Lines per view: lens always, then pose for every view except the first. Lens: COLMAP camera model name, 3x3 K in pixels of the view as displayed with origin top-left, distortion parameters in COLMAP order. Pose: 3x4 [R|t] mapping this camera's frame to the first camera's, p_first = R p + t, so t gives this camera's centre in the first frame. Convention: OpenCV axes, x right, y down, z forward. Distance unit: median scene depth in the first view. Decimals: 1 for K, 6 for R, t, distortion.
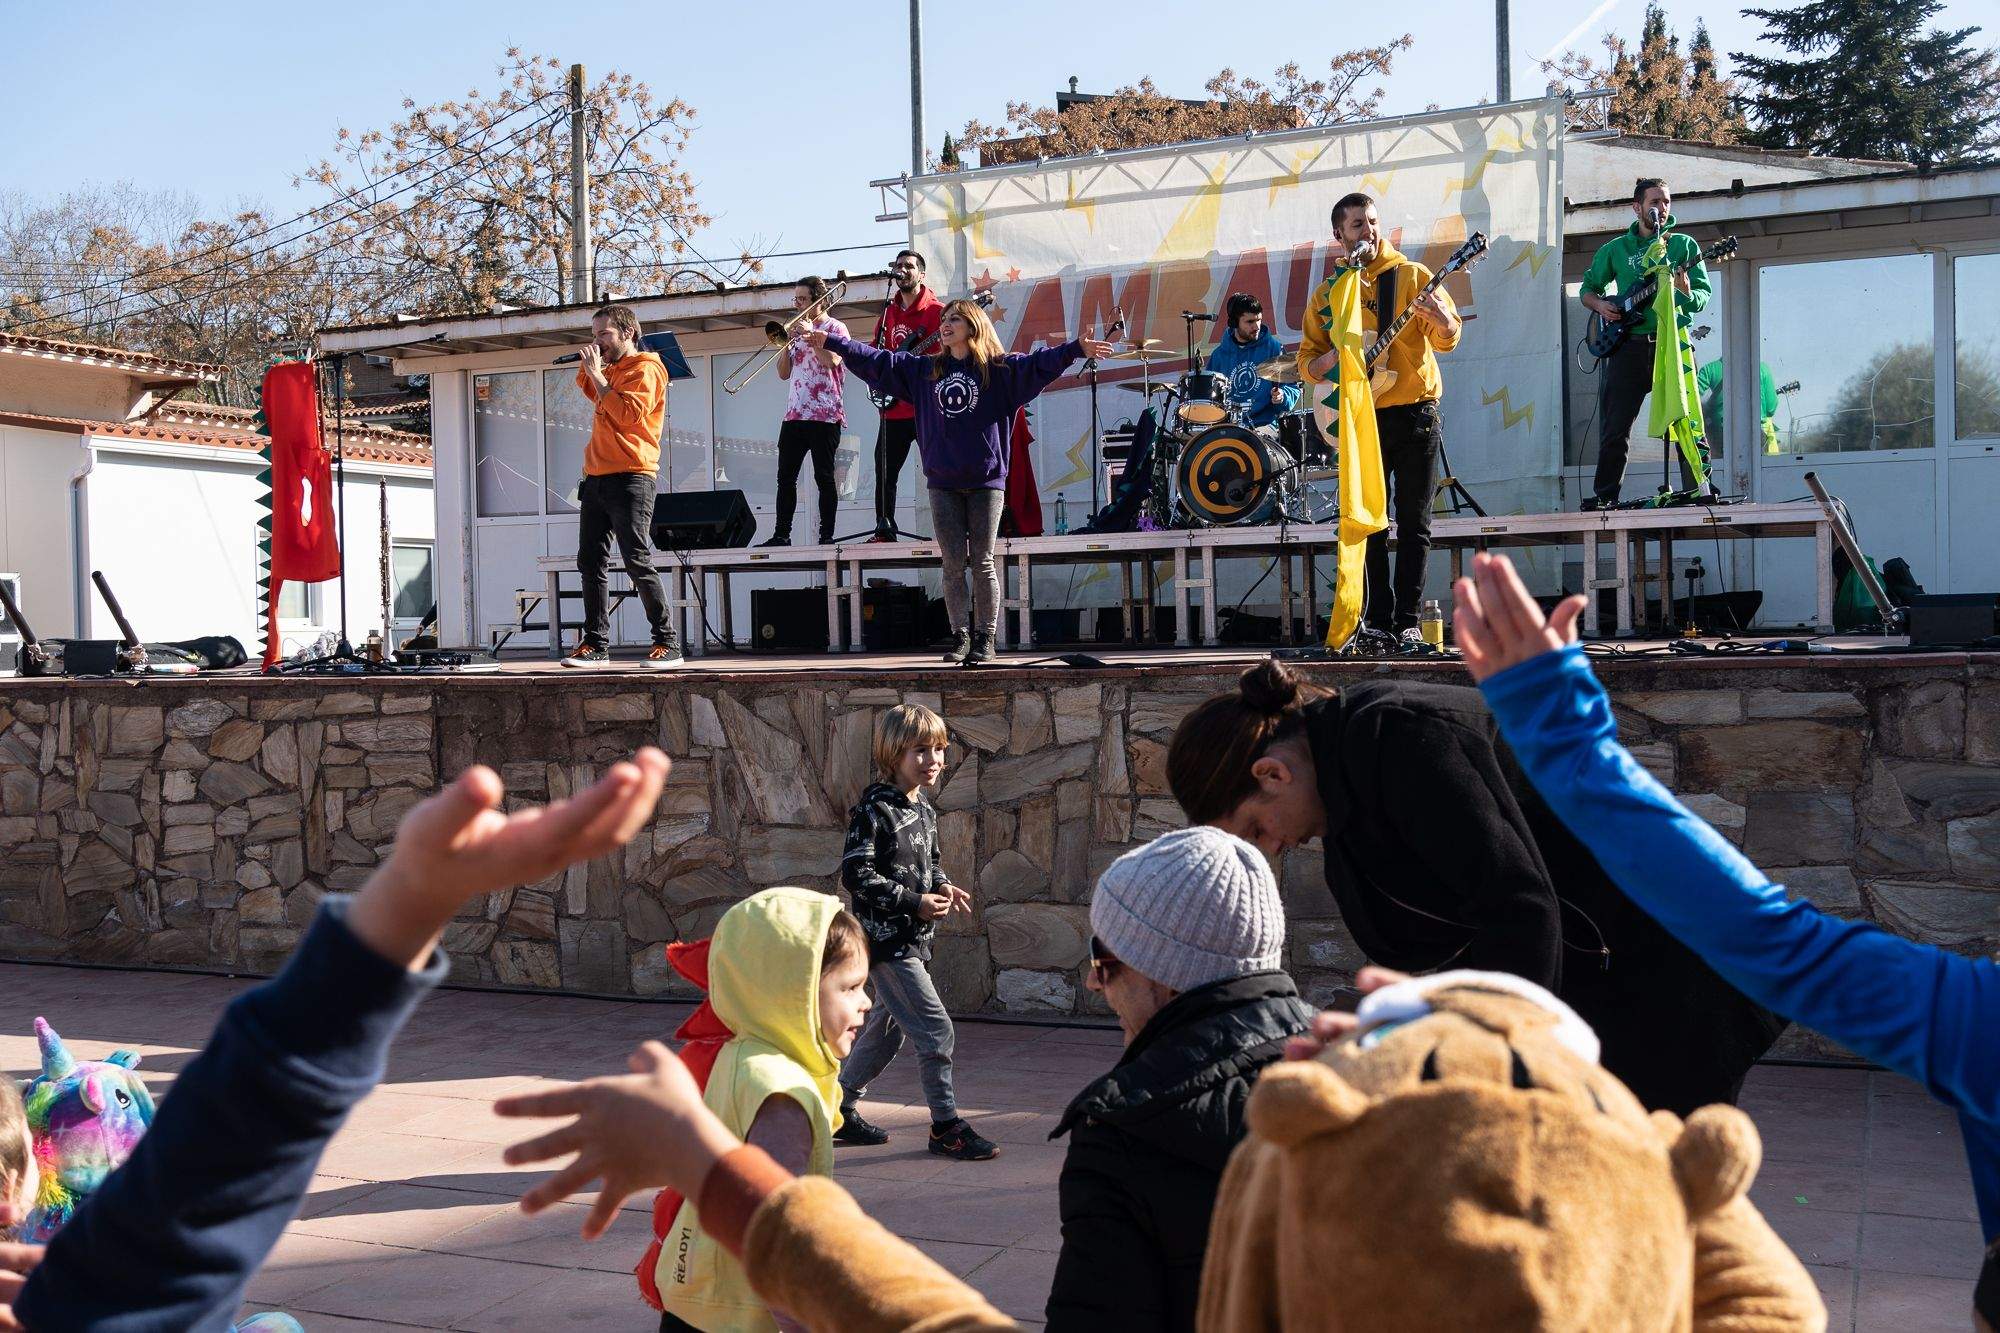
lens RADIAL K [[2051.2, 0, 980.0], [0, 2051.2, 667.0], [0, 0, 1]] dist [-0.002541, -0.006153]
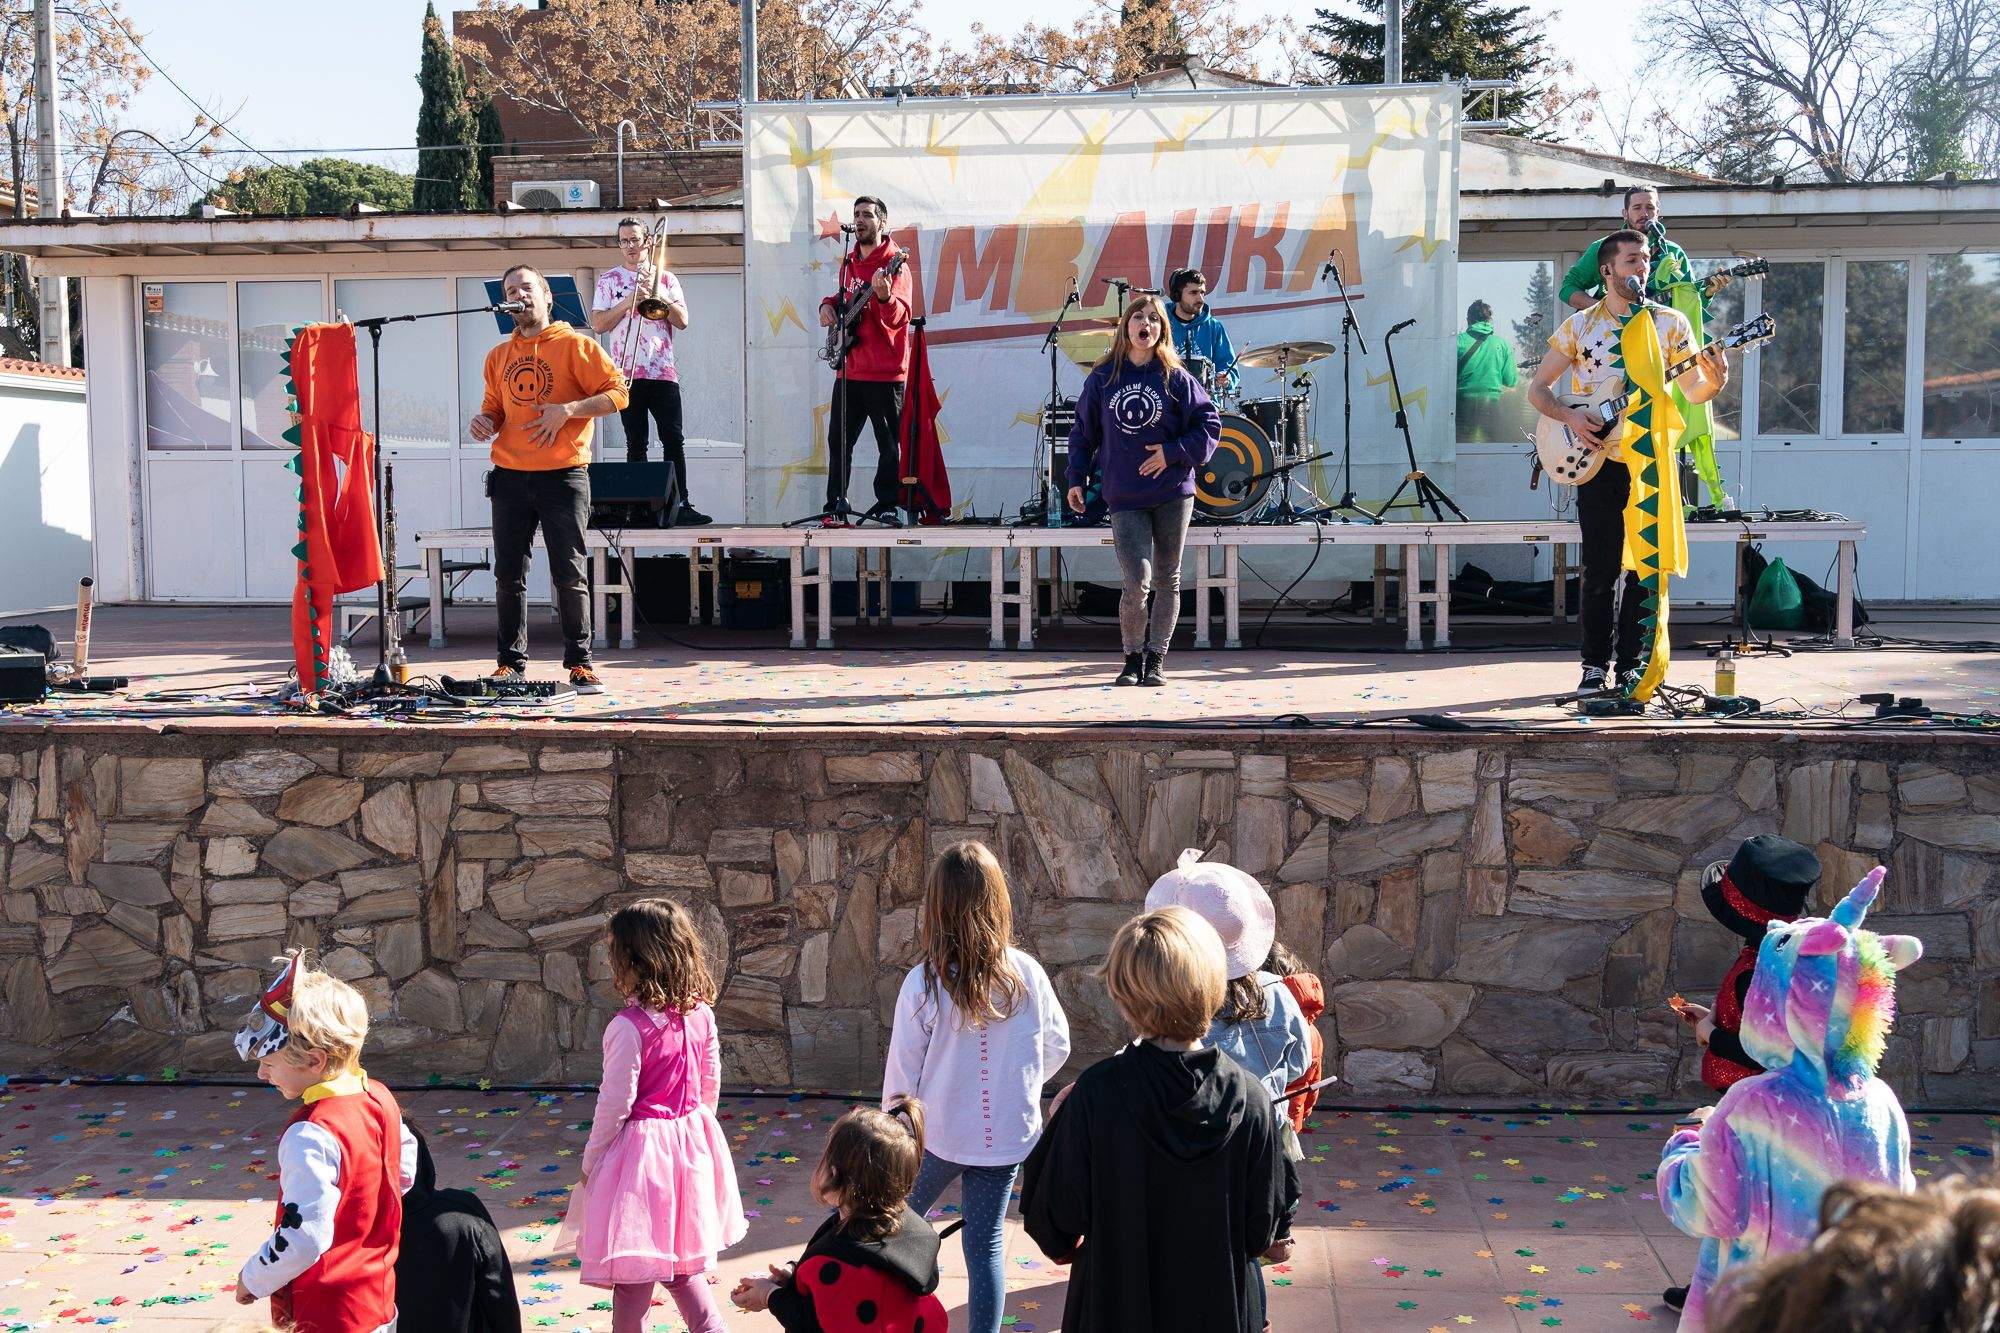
lens RADIAL K [[2051.2, 0, 980.0], [0, 2051.2, 667.0], [0, 0, 1]] dist [-0.002541, -0.006153]
pose [[0.949111, -0.009293, 0.314804, -0.377539], [-0.008506, 0.998444, 0.055118, -0.066214], [-0.314826, -0.054990, 0.947555, 0.148310]]
